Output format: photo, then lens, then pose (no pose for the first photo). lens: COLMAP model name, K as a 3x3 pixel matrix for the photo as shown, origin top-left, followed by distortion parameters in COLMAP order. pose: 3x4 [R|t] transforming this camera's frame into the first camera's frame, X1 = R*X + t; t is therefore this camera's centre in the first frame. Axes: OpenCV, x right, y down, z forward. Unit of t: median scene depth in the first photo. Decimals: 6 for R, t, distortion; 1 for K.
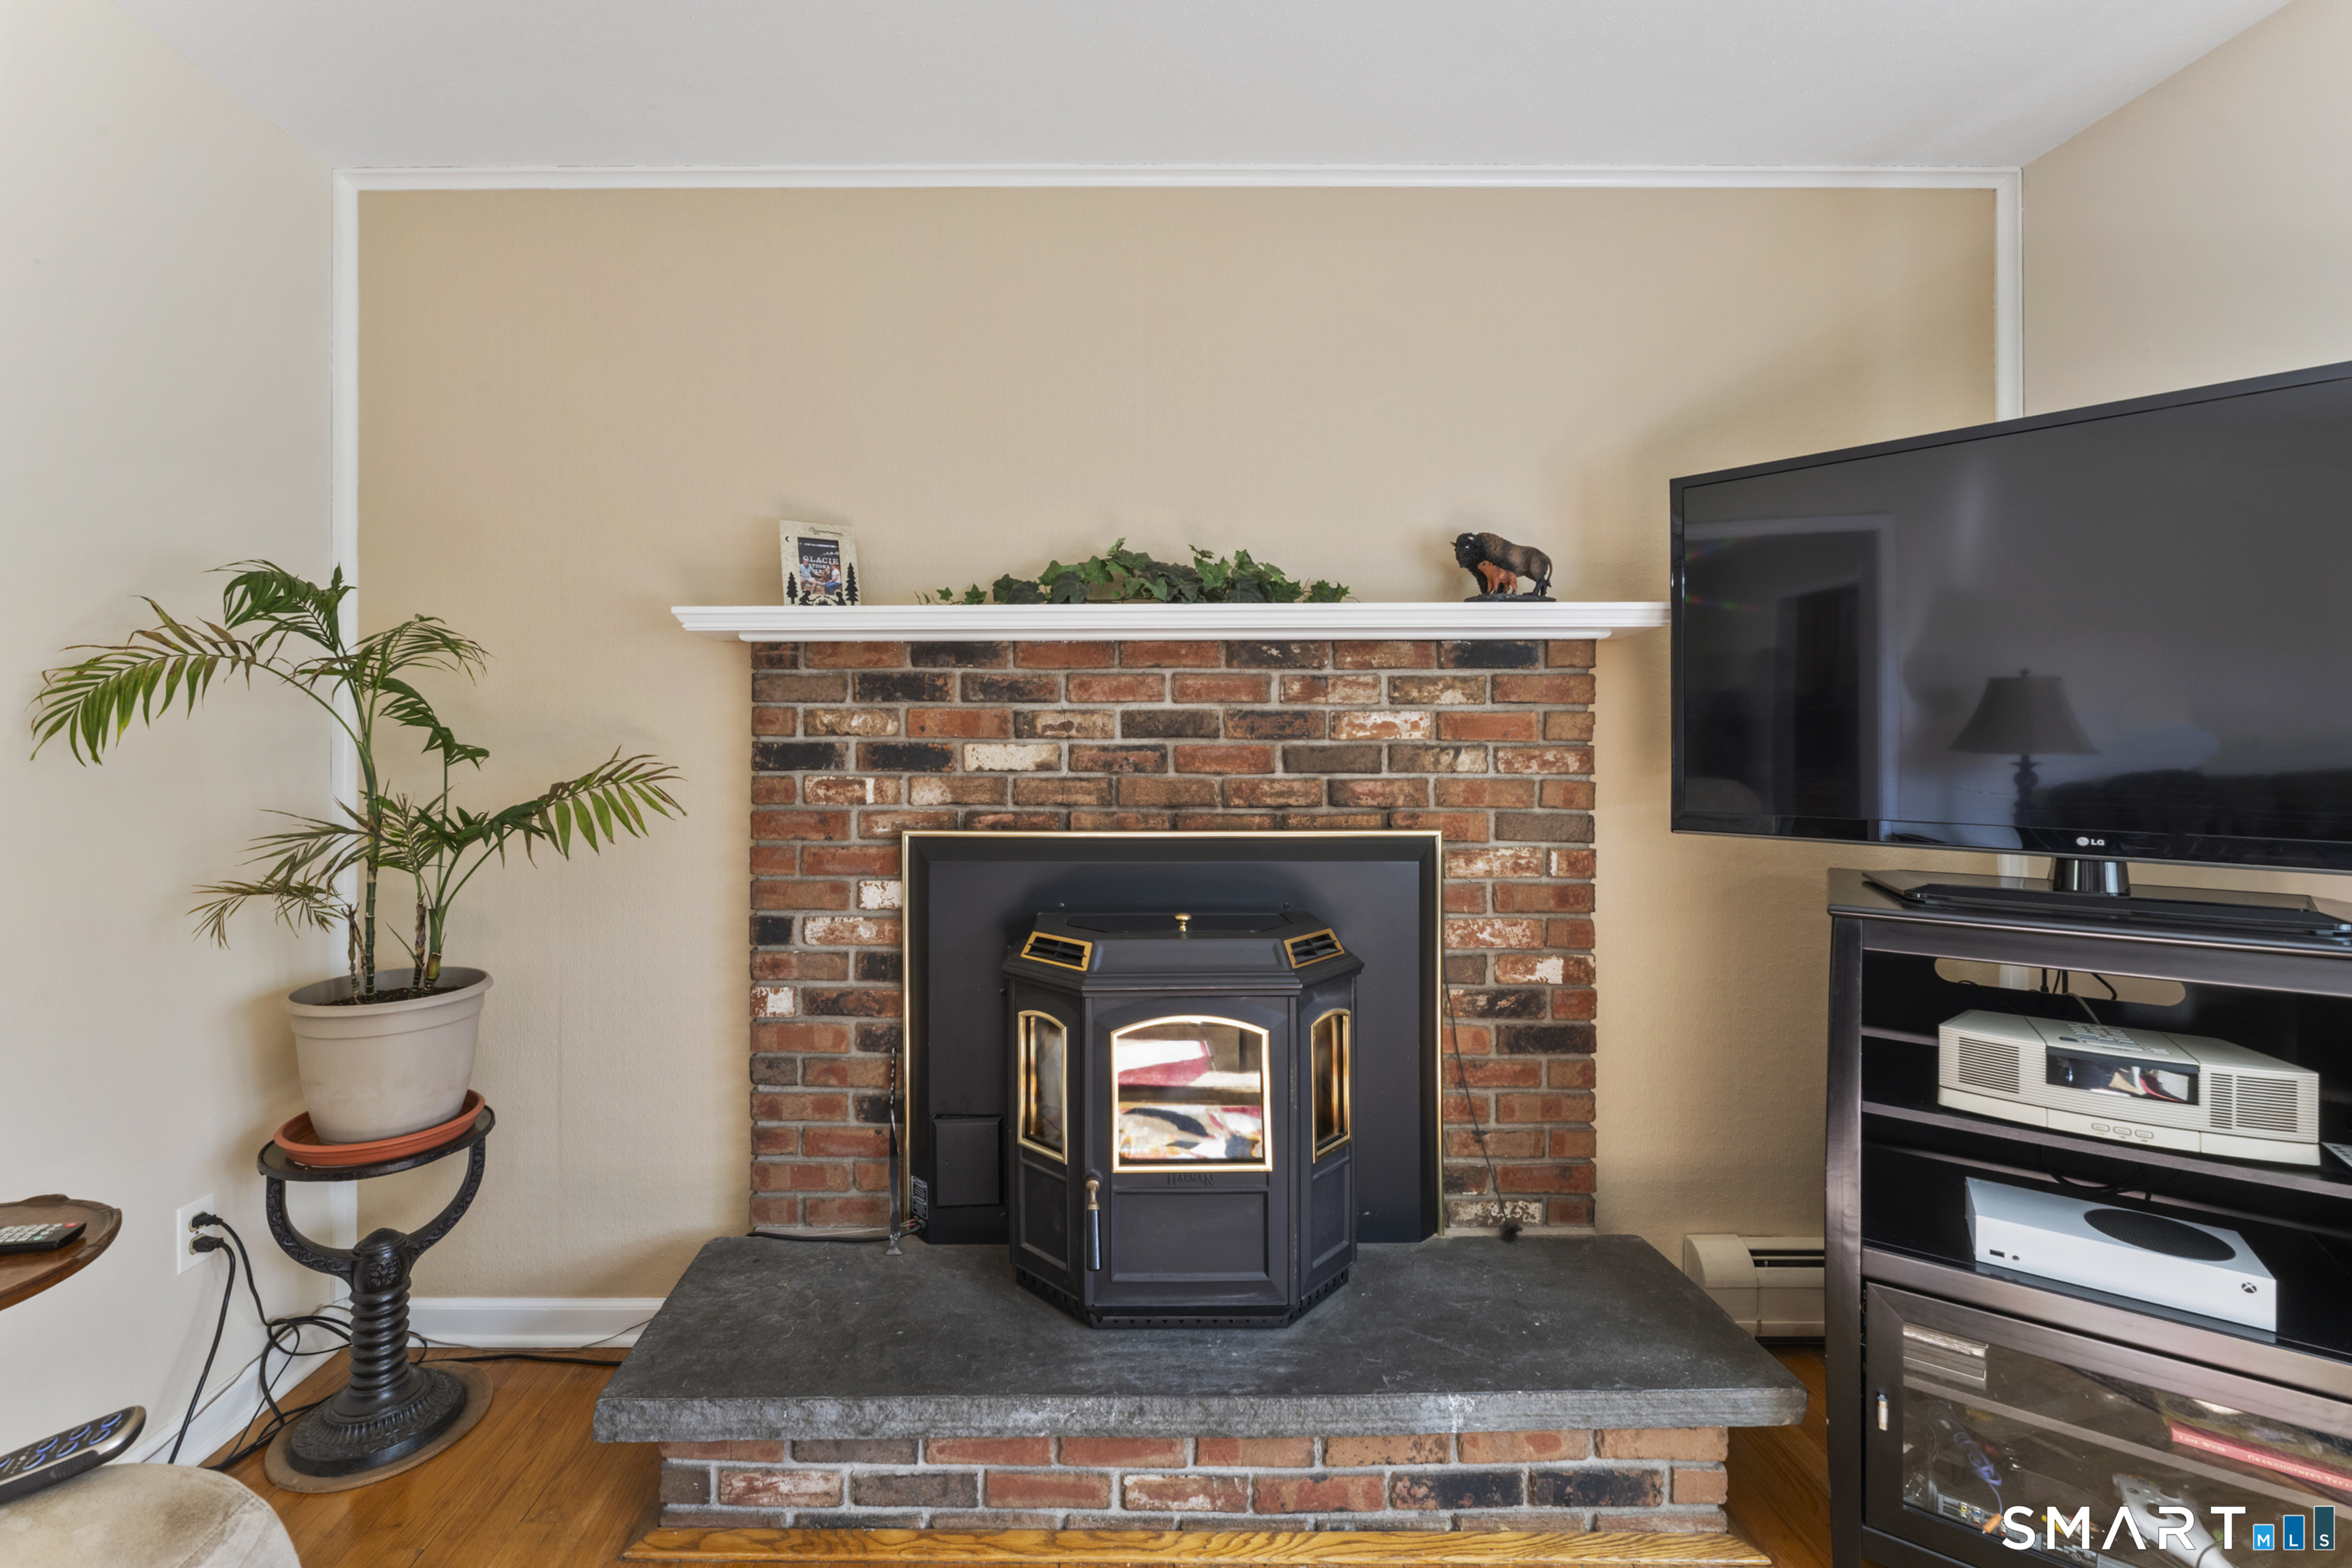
lens RADIAL K [[981.9, 0, 1101.3], [0, 981.9, 755.1], [0, 0, 1]] dist [-0.001157, 0.000203]
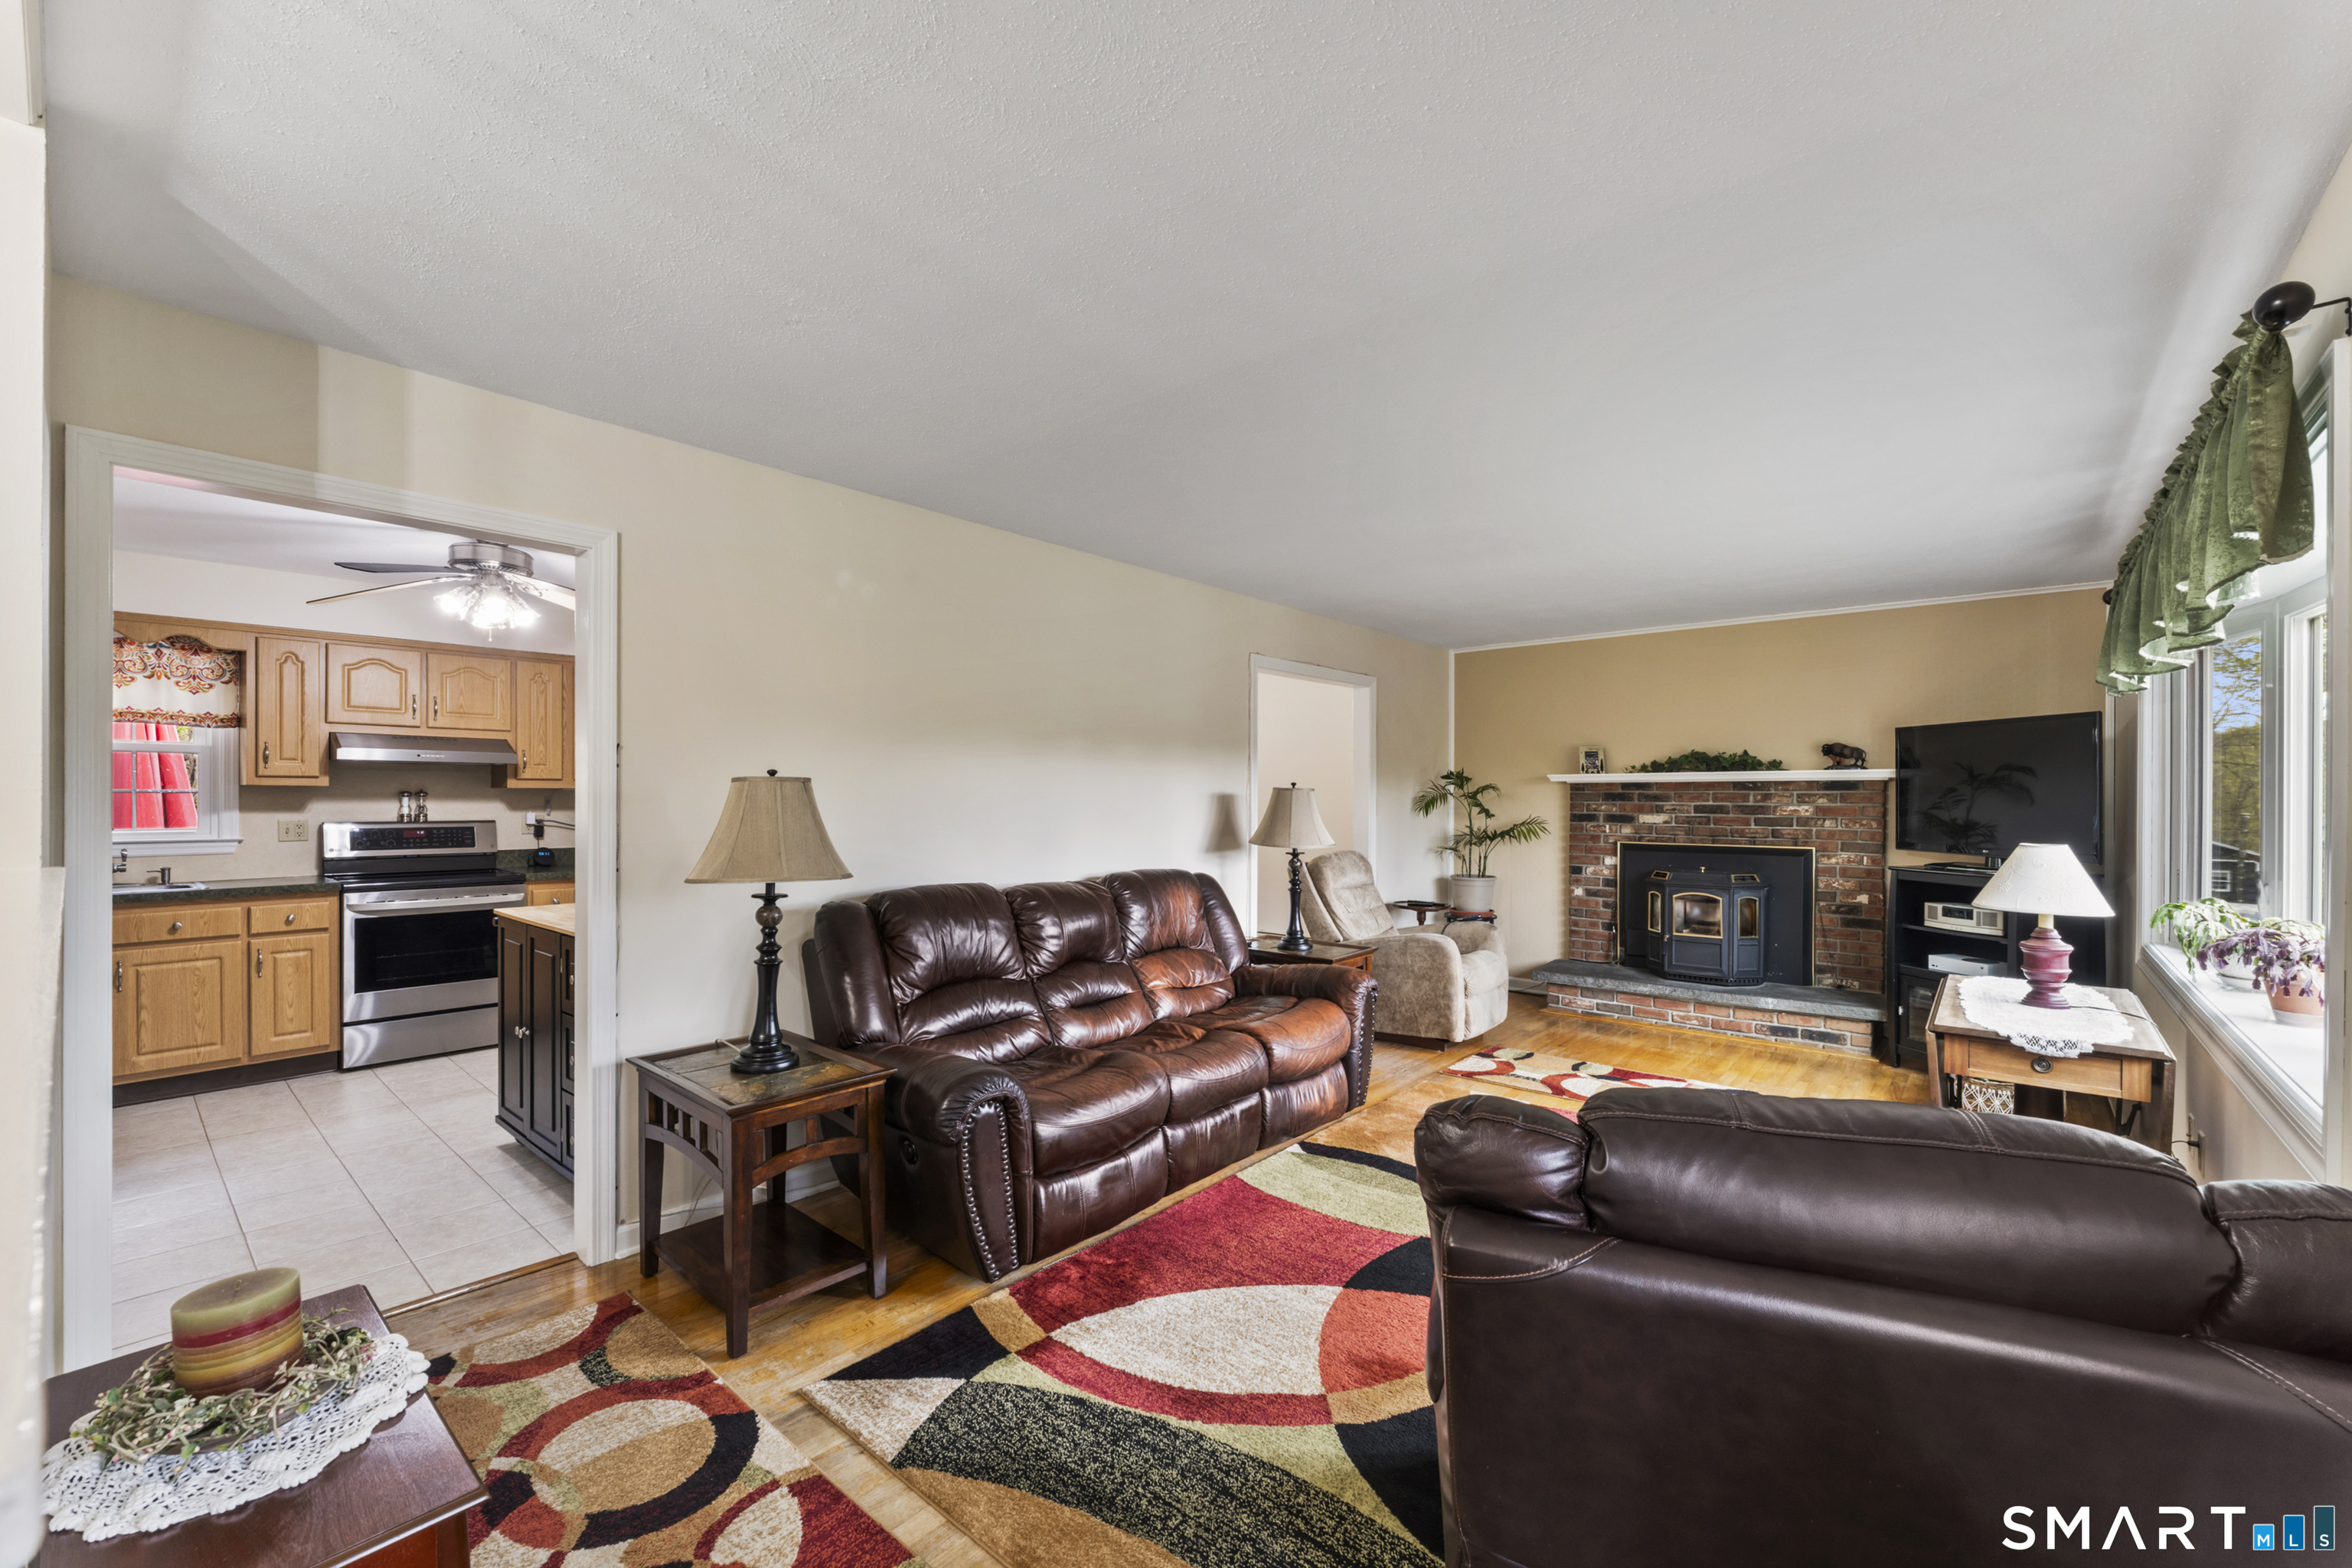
lens RADIAL K [[949.5, 0, 1169.8], [0, 949.5, 804.4], [0, 0, 1]] dist [-0.000185, 0.000000]
pose [[0.750906, 0.007690, -0.660364, 0.756756], [-0.005840, 0.999970, 0.005005, -0.051594], [0.660383, 0.000098, 0.750929, -2.333543]]
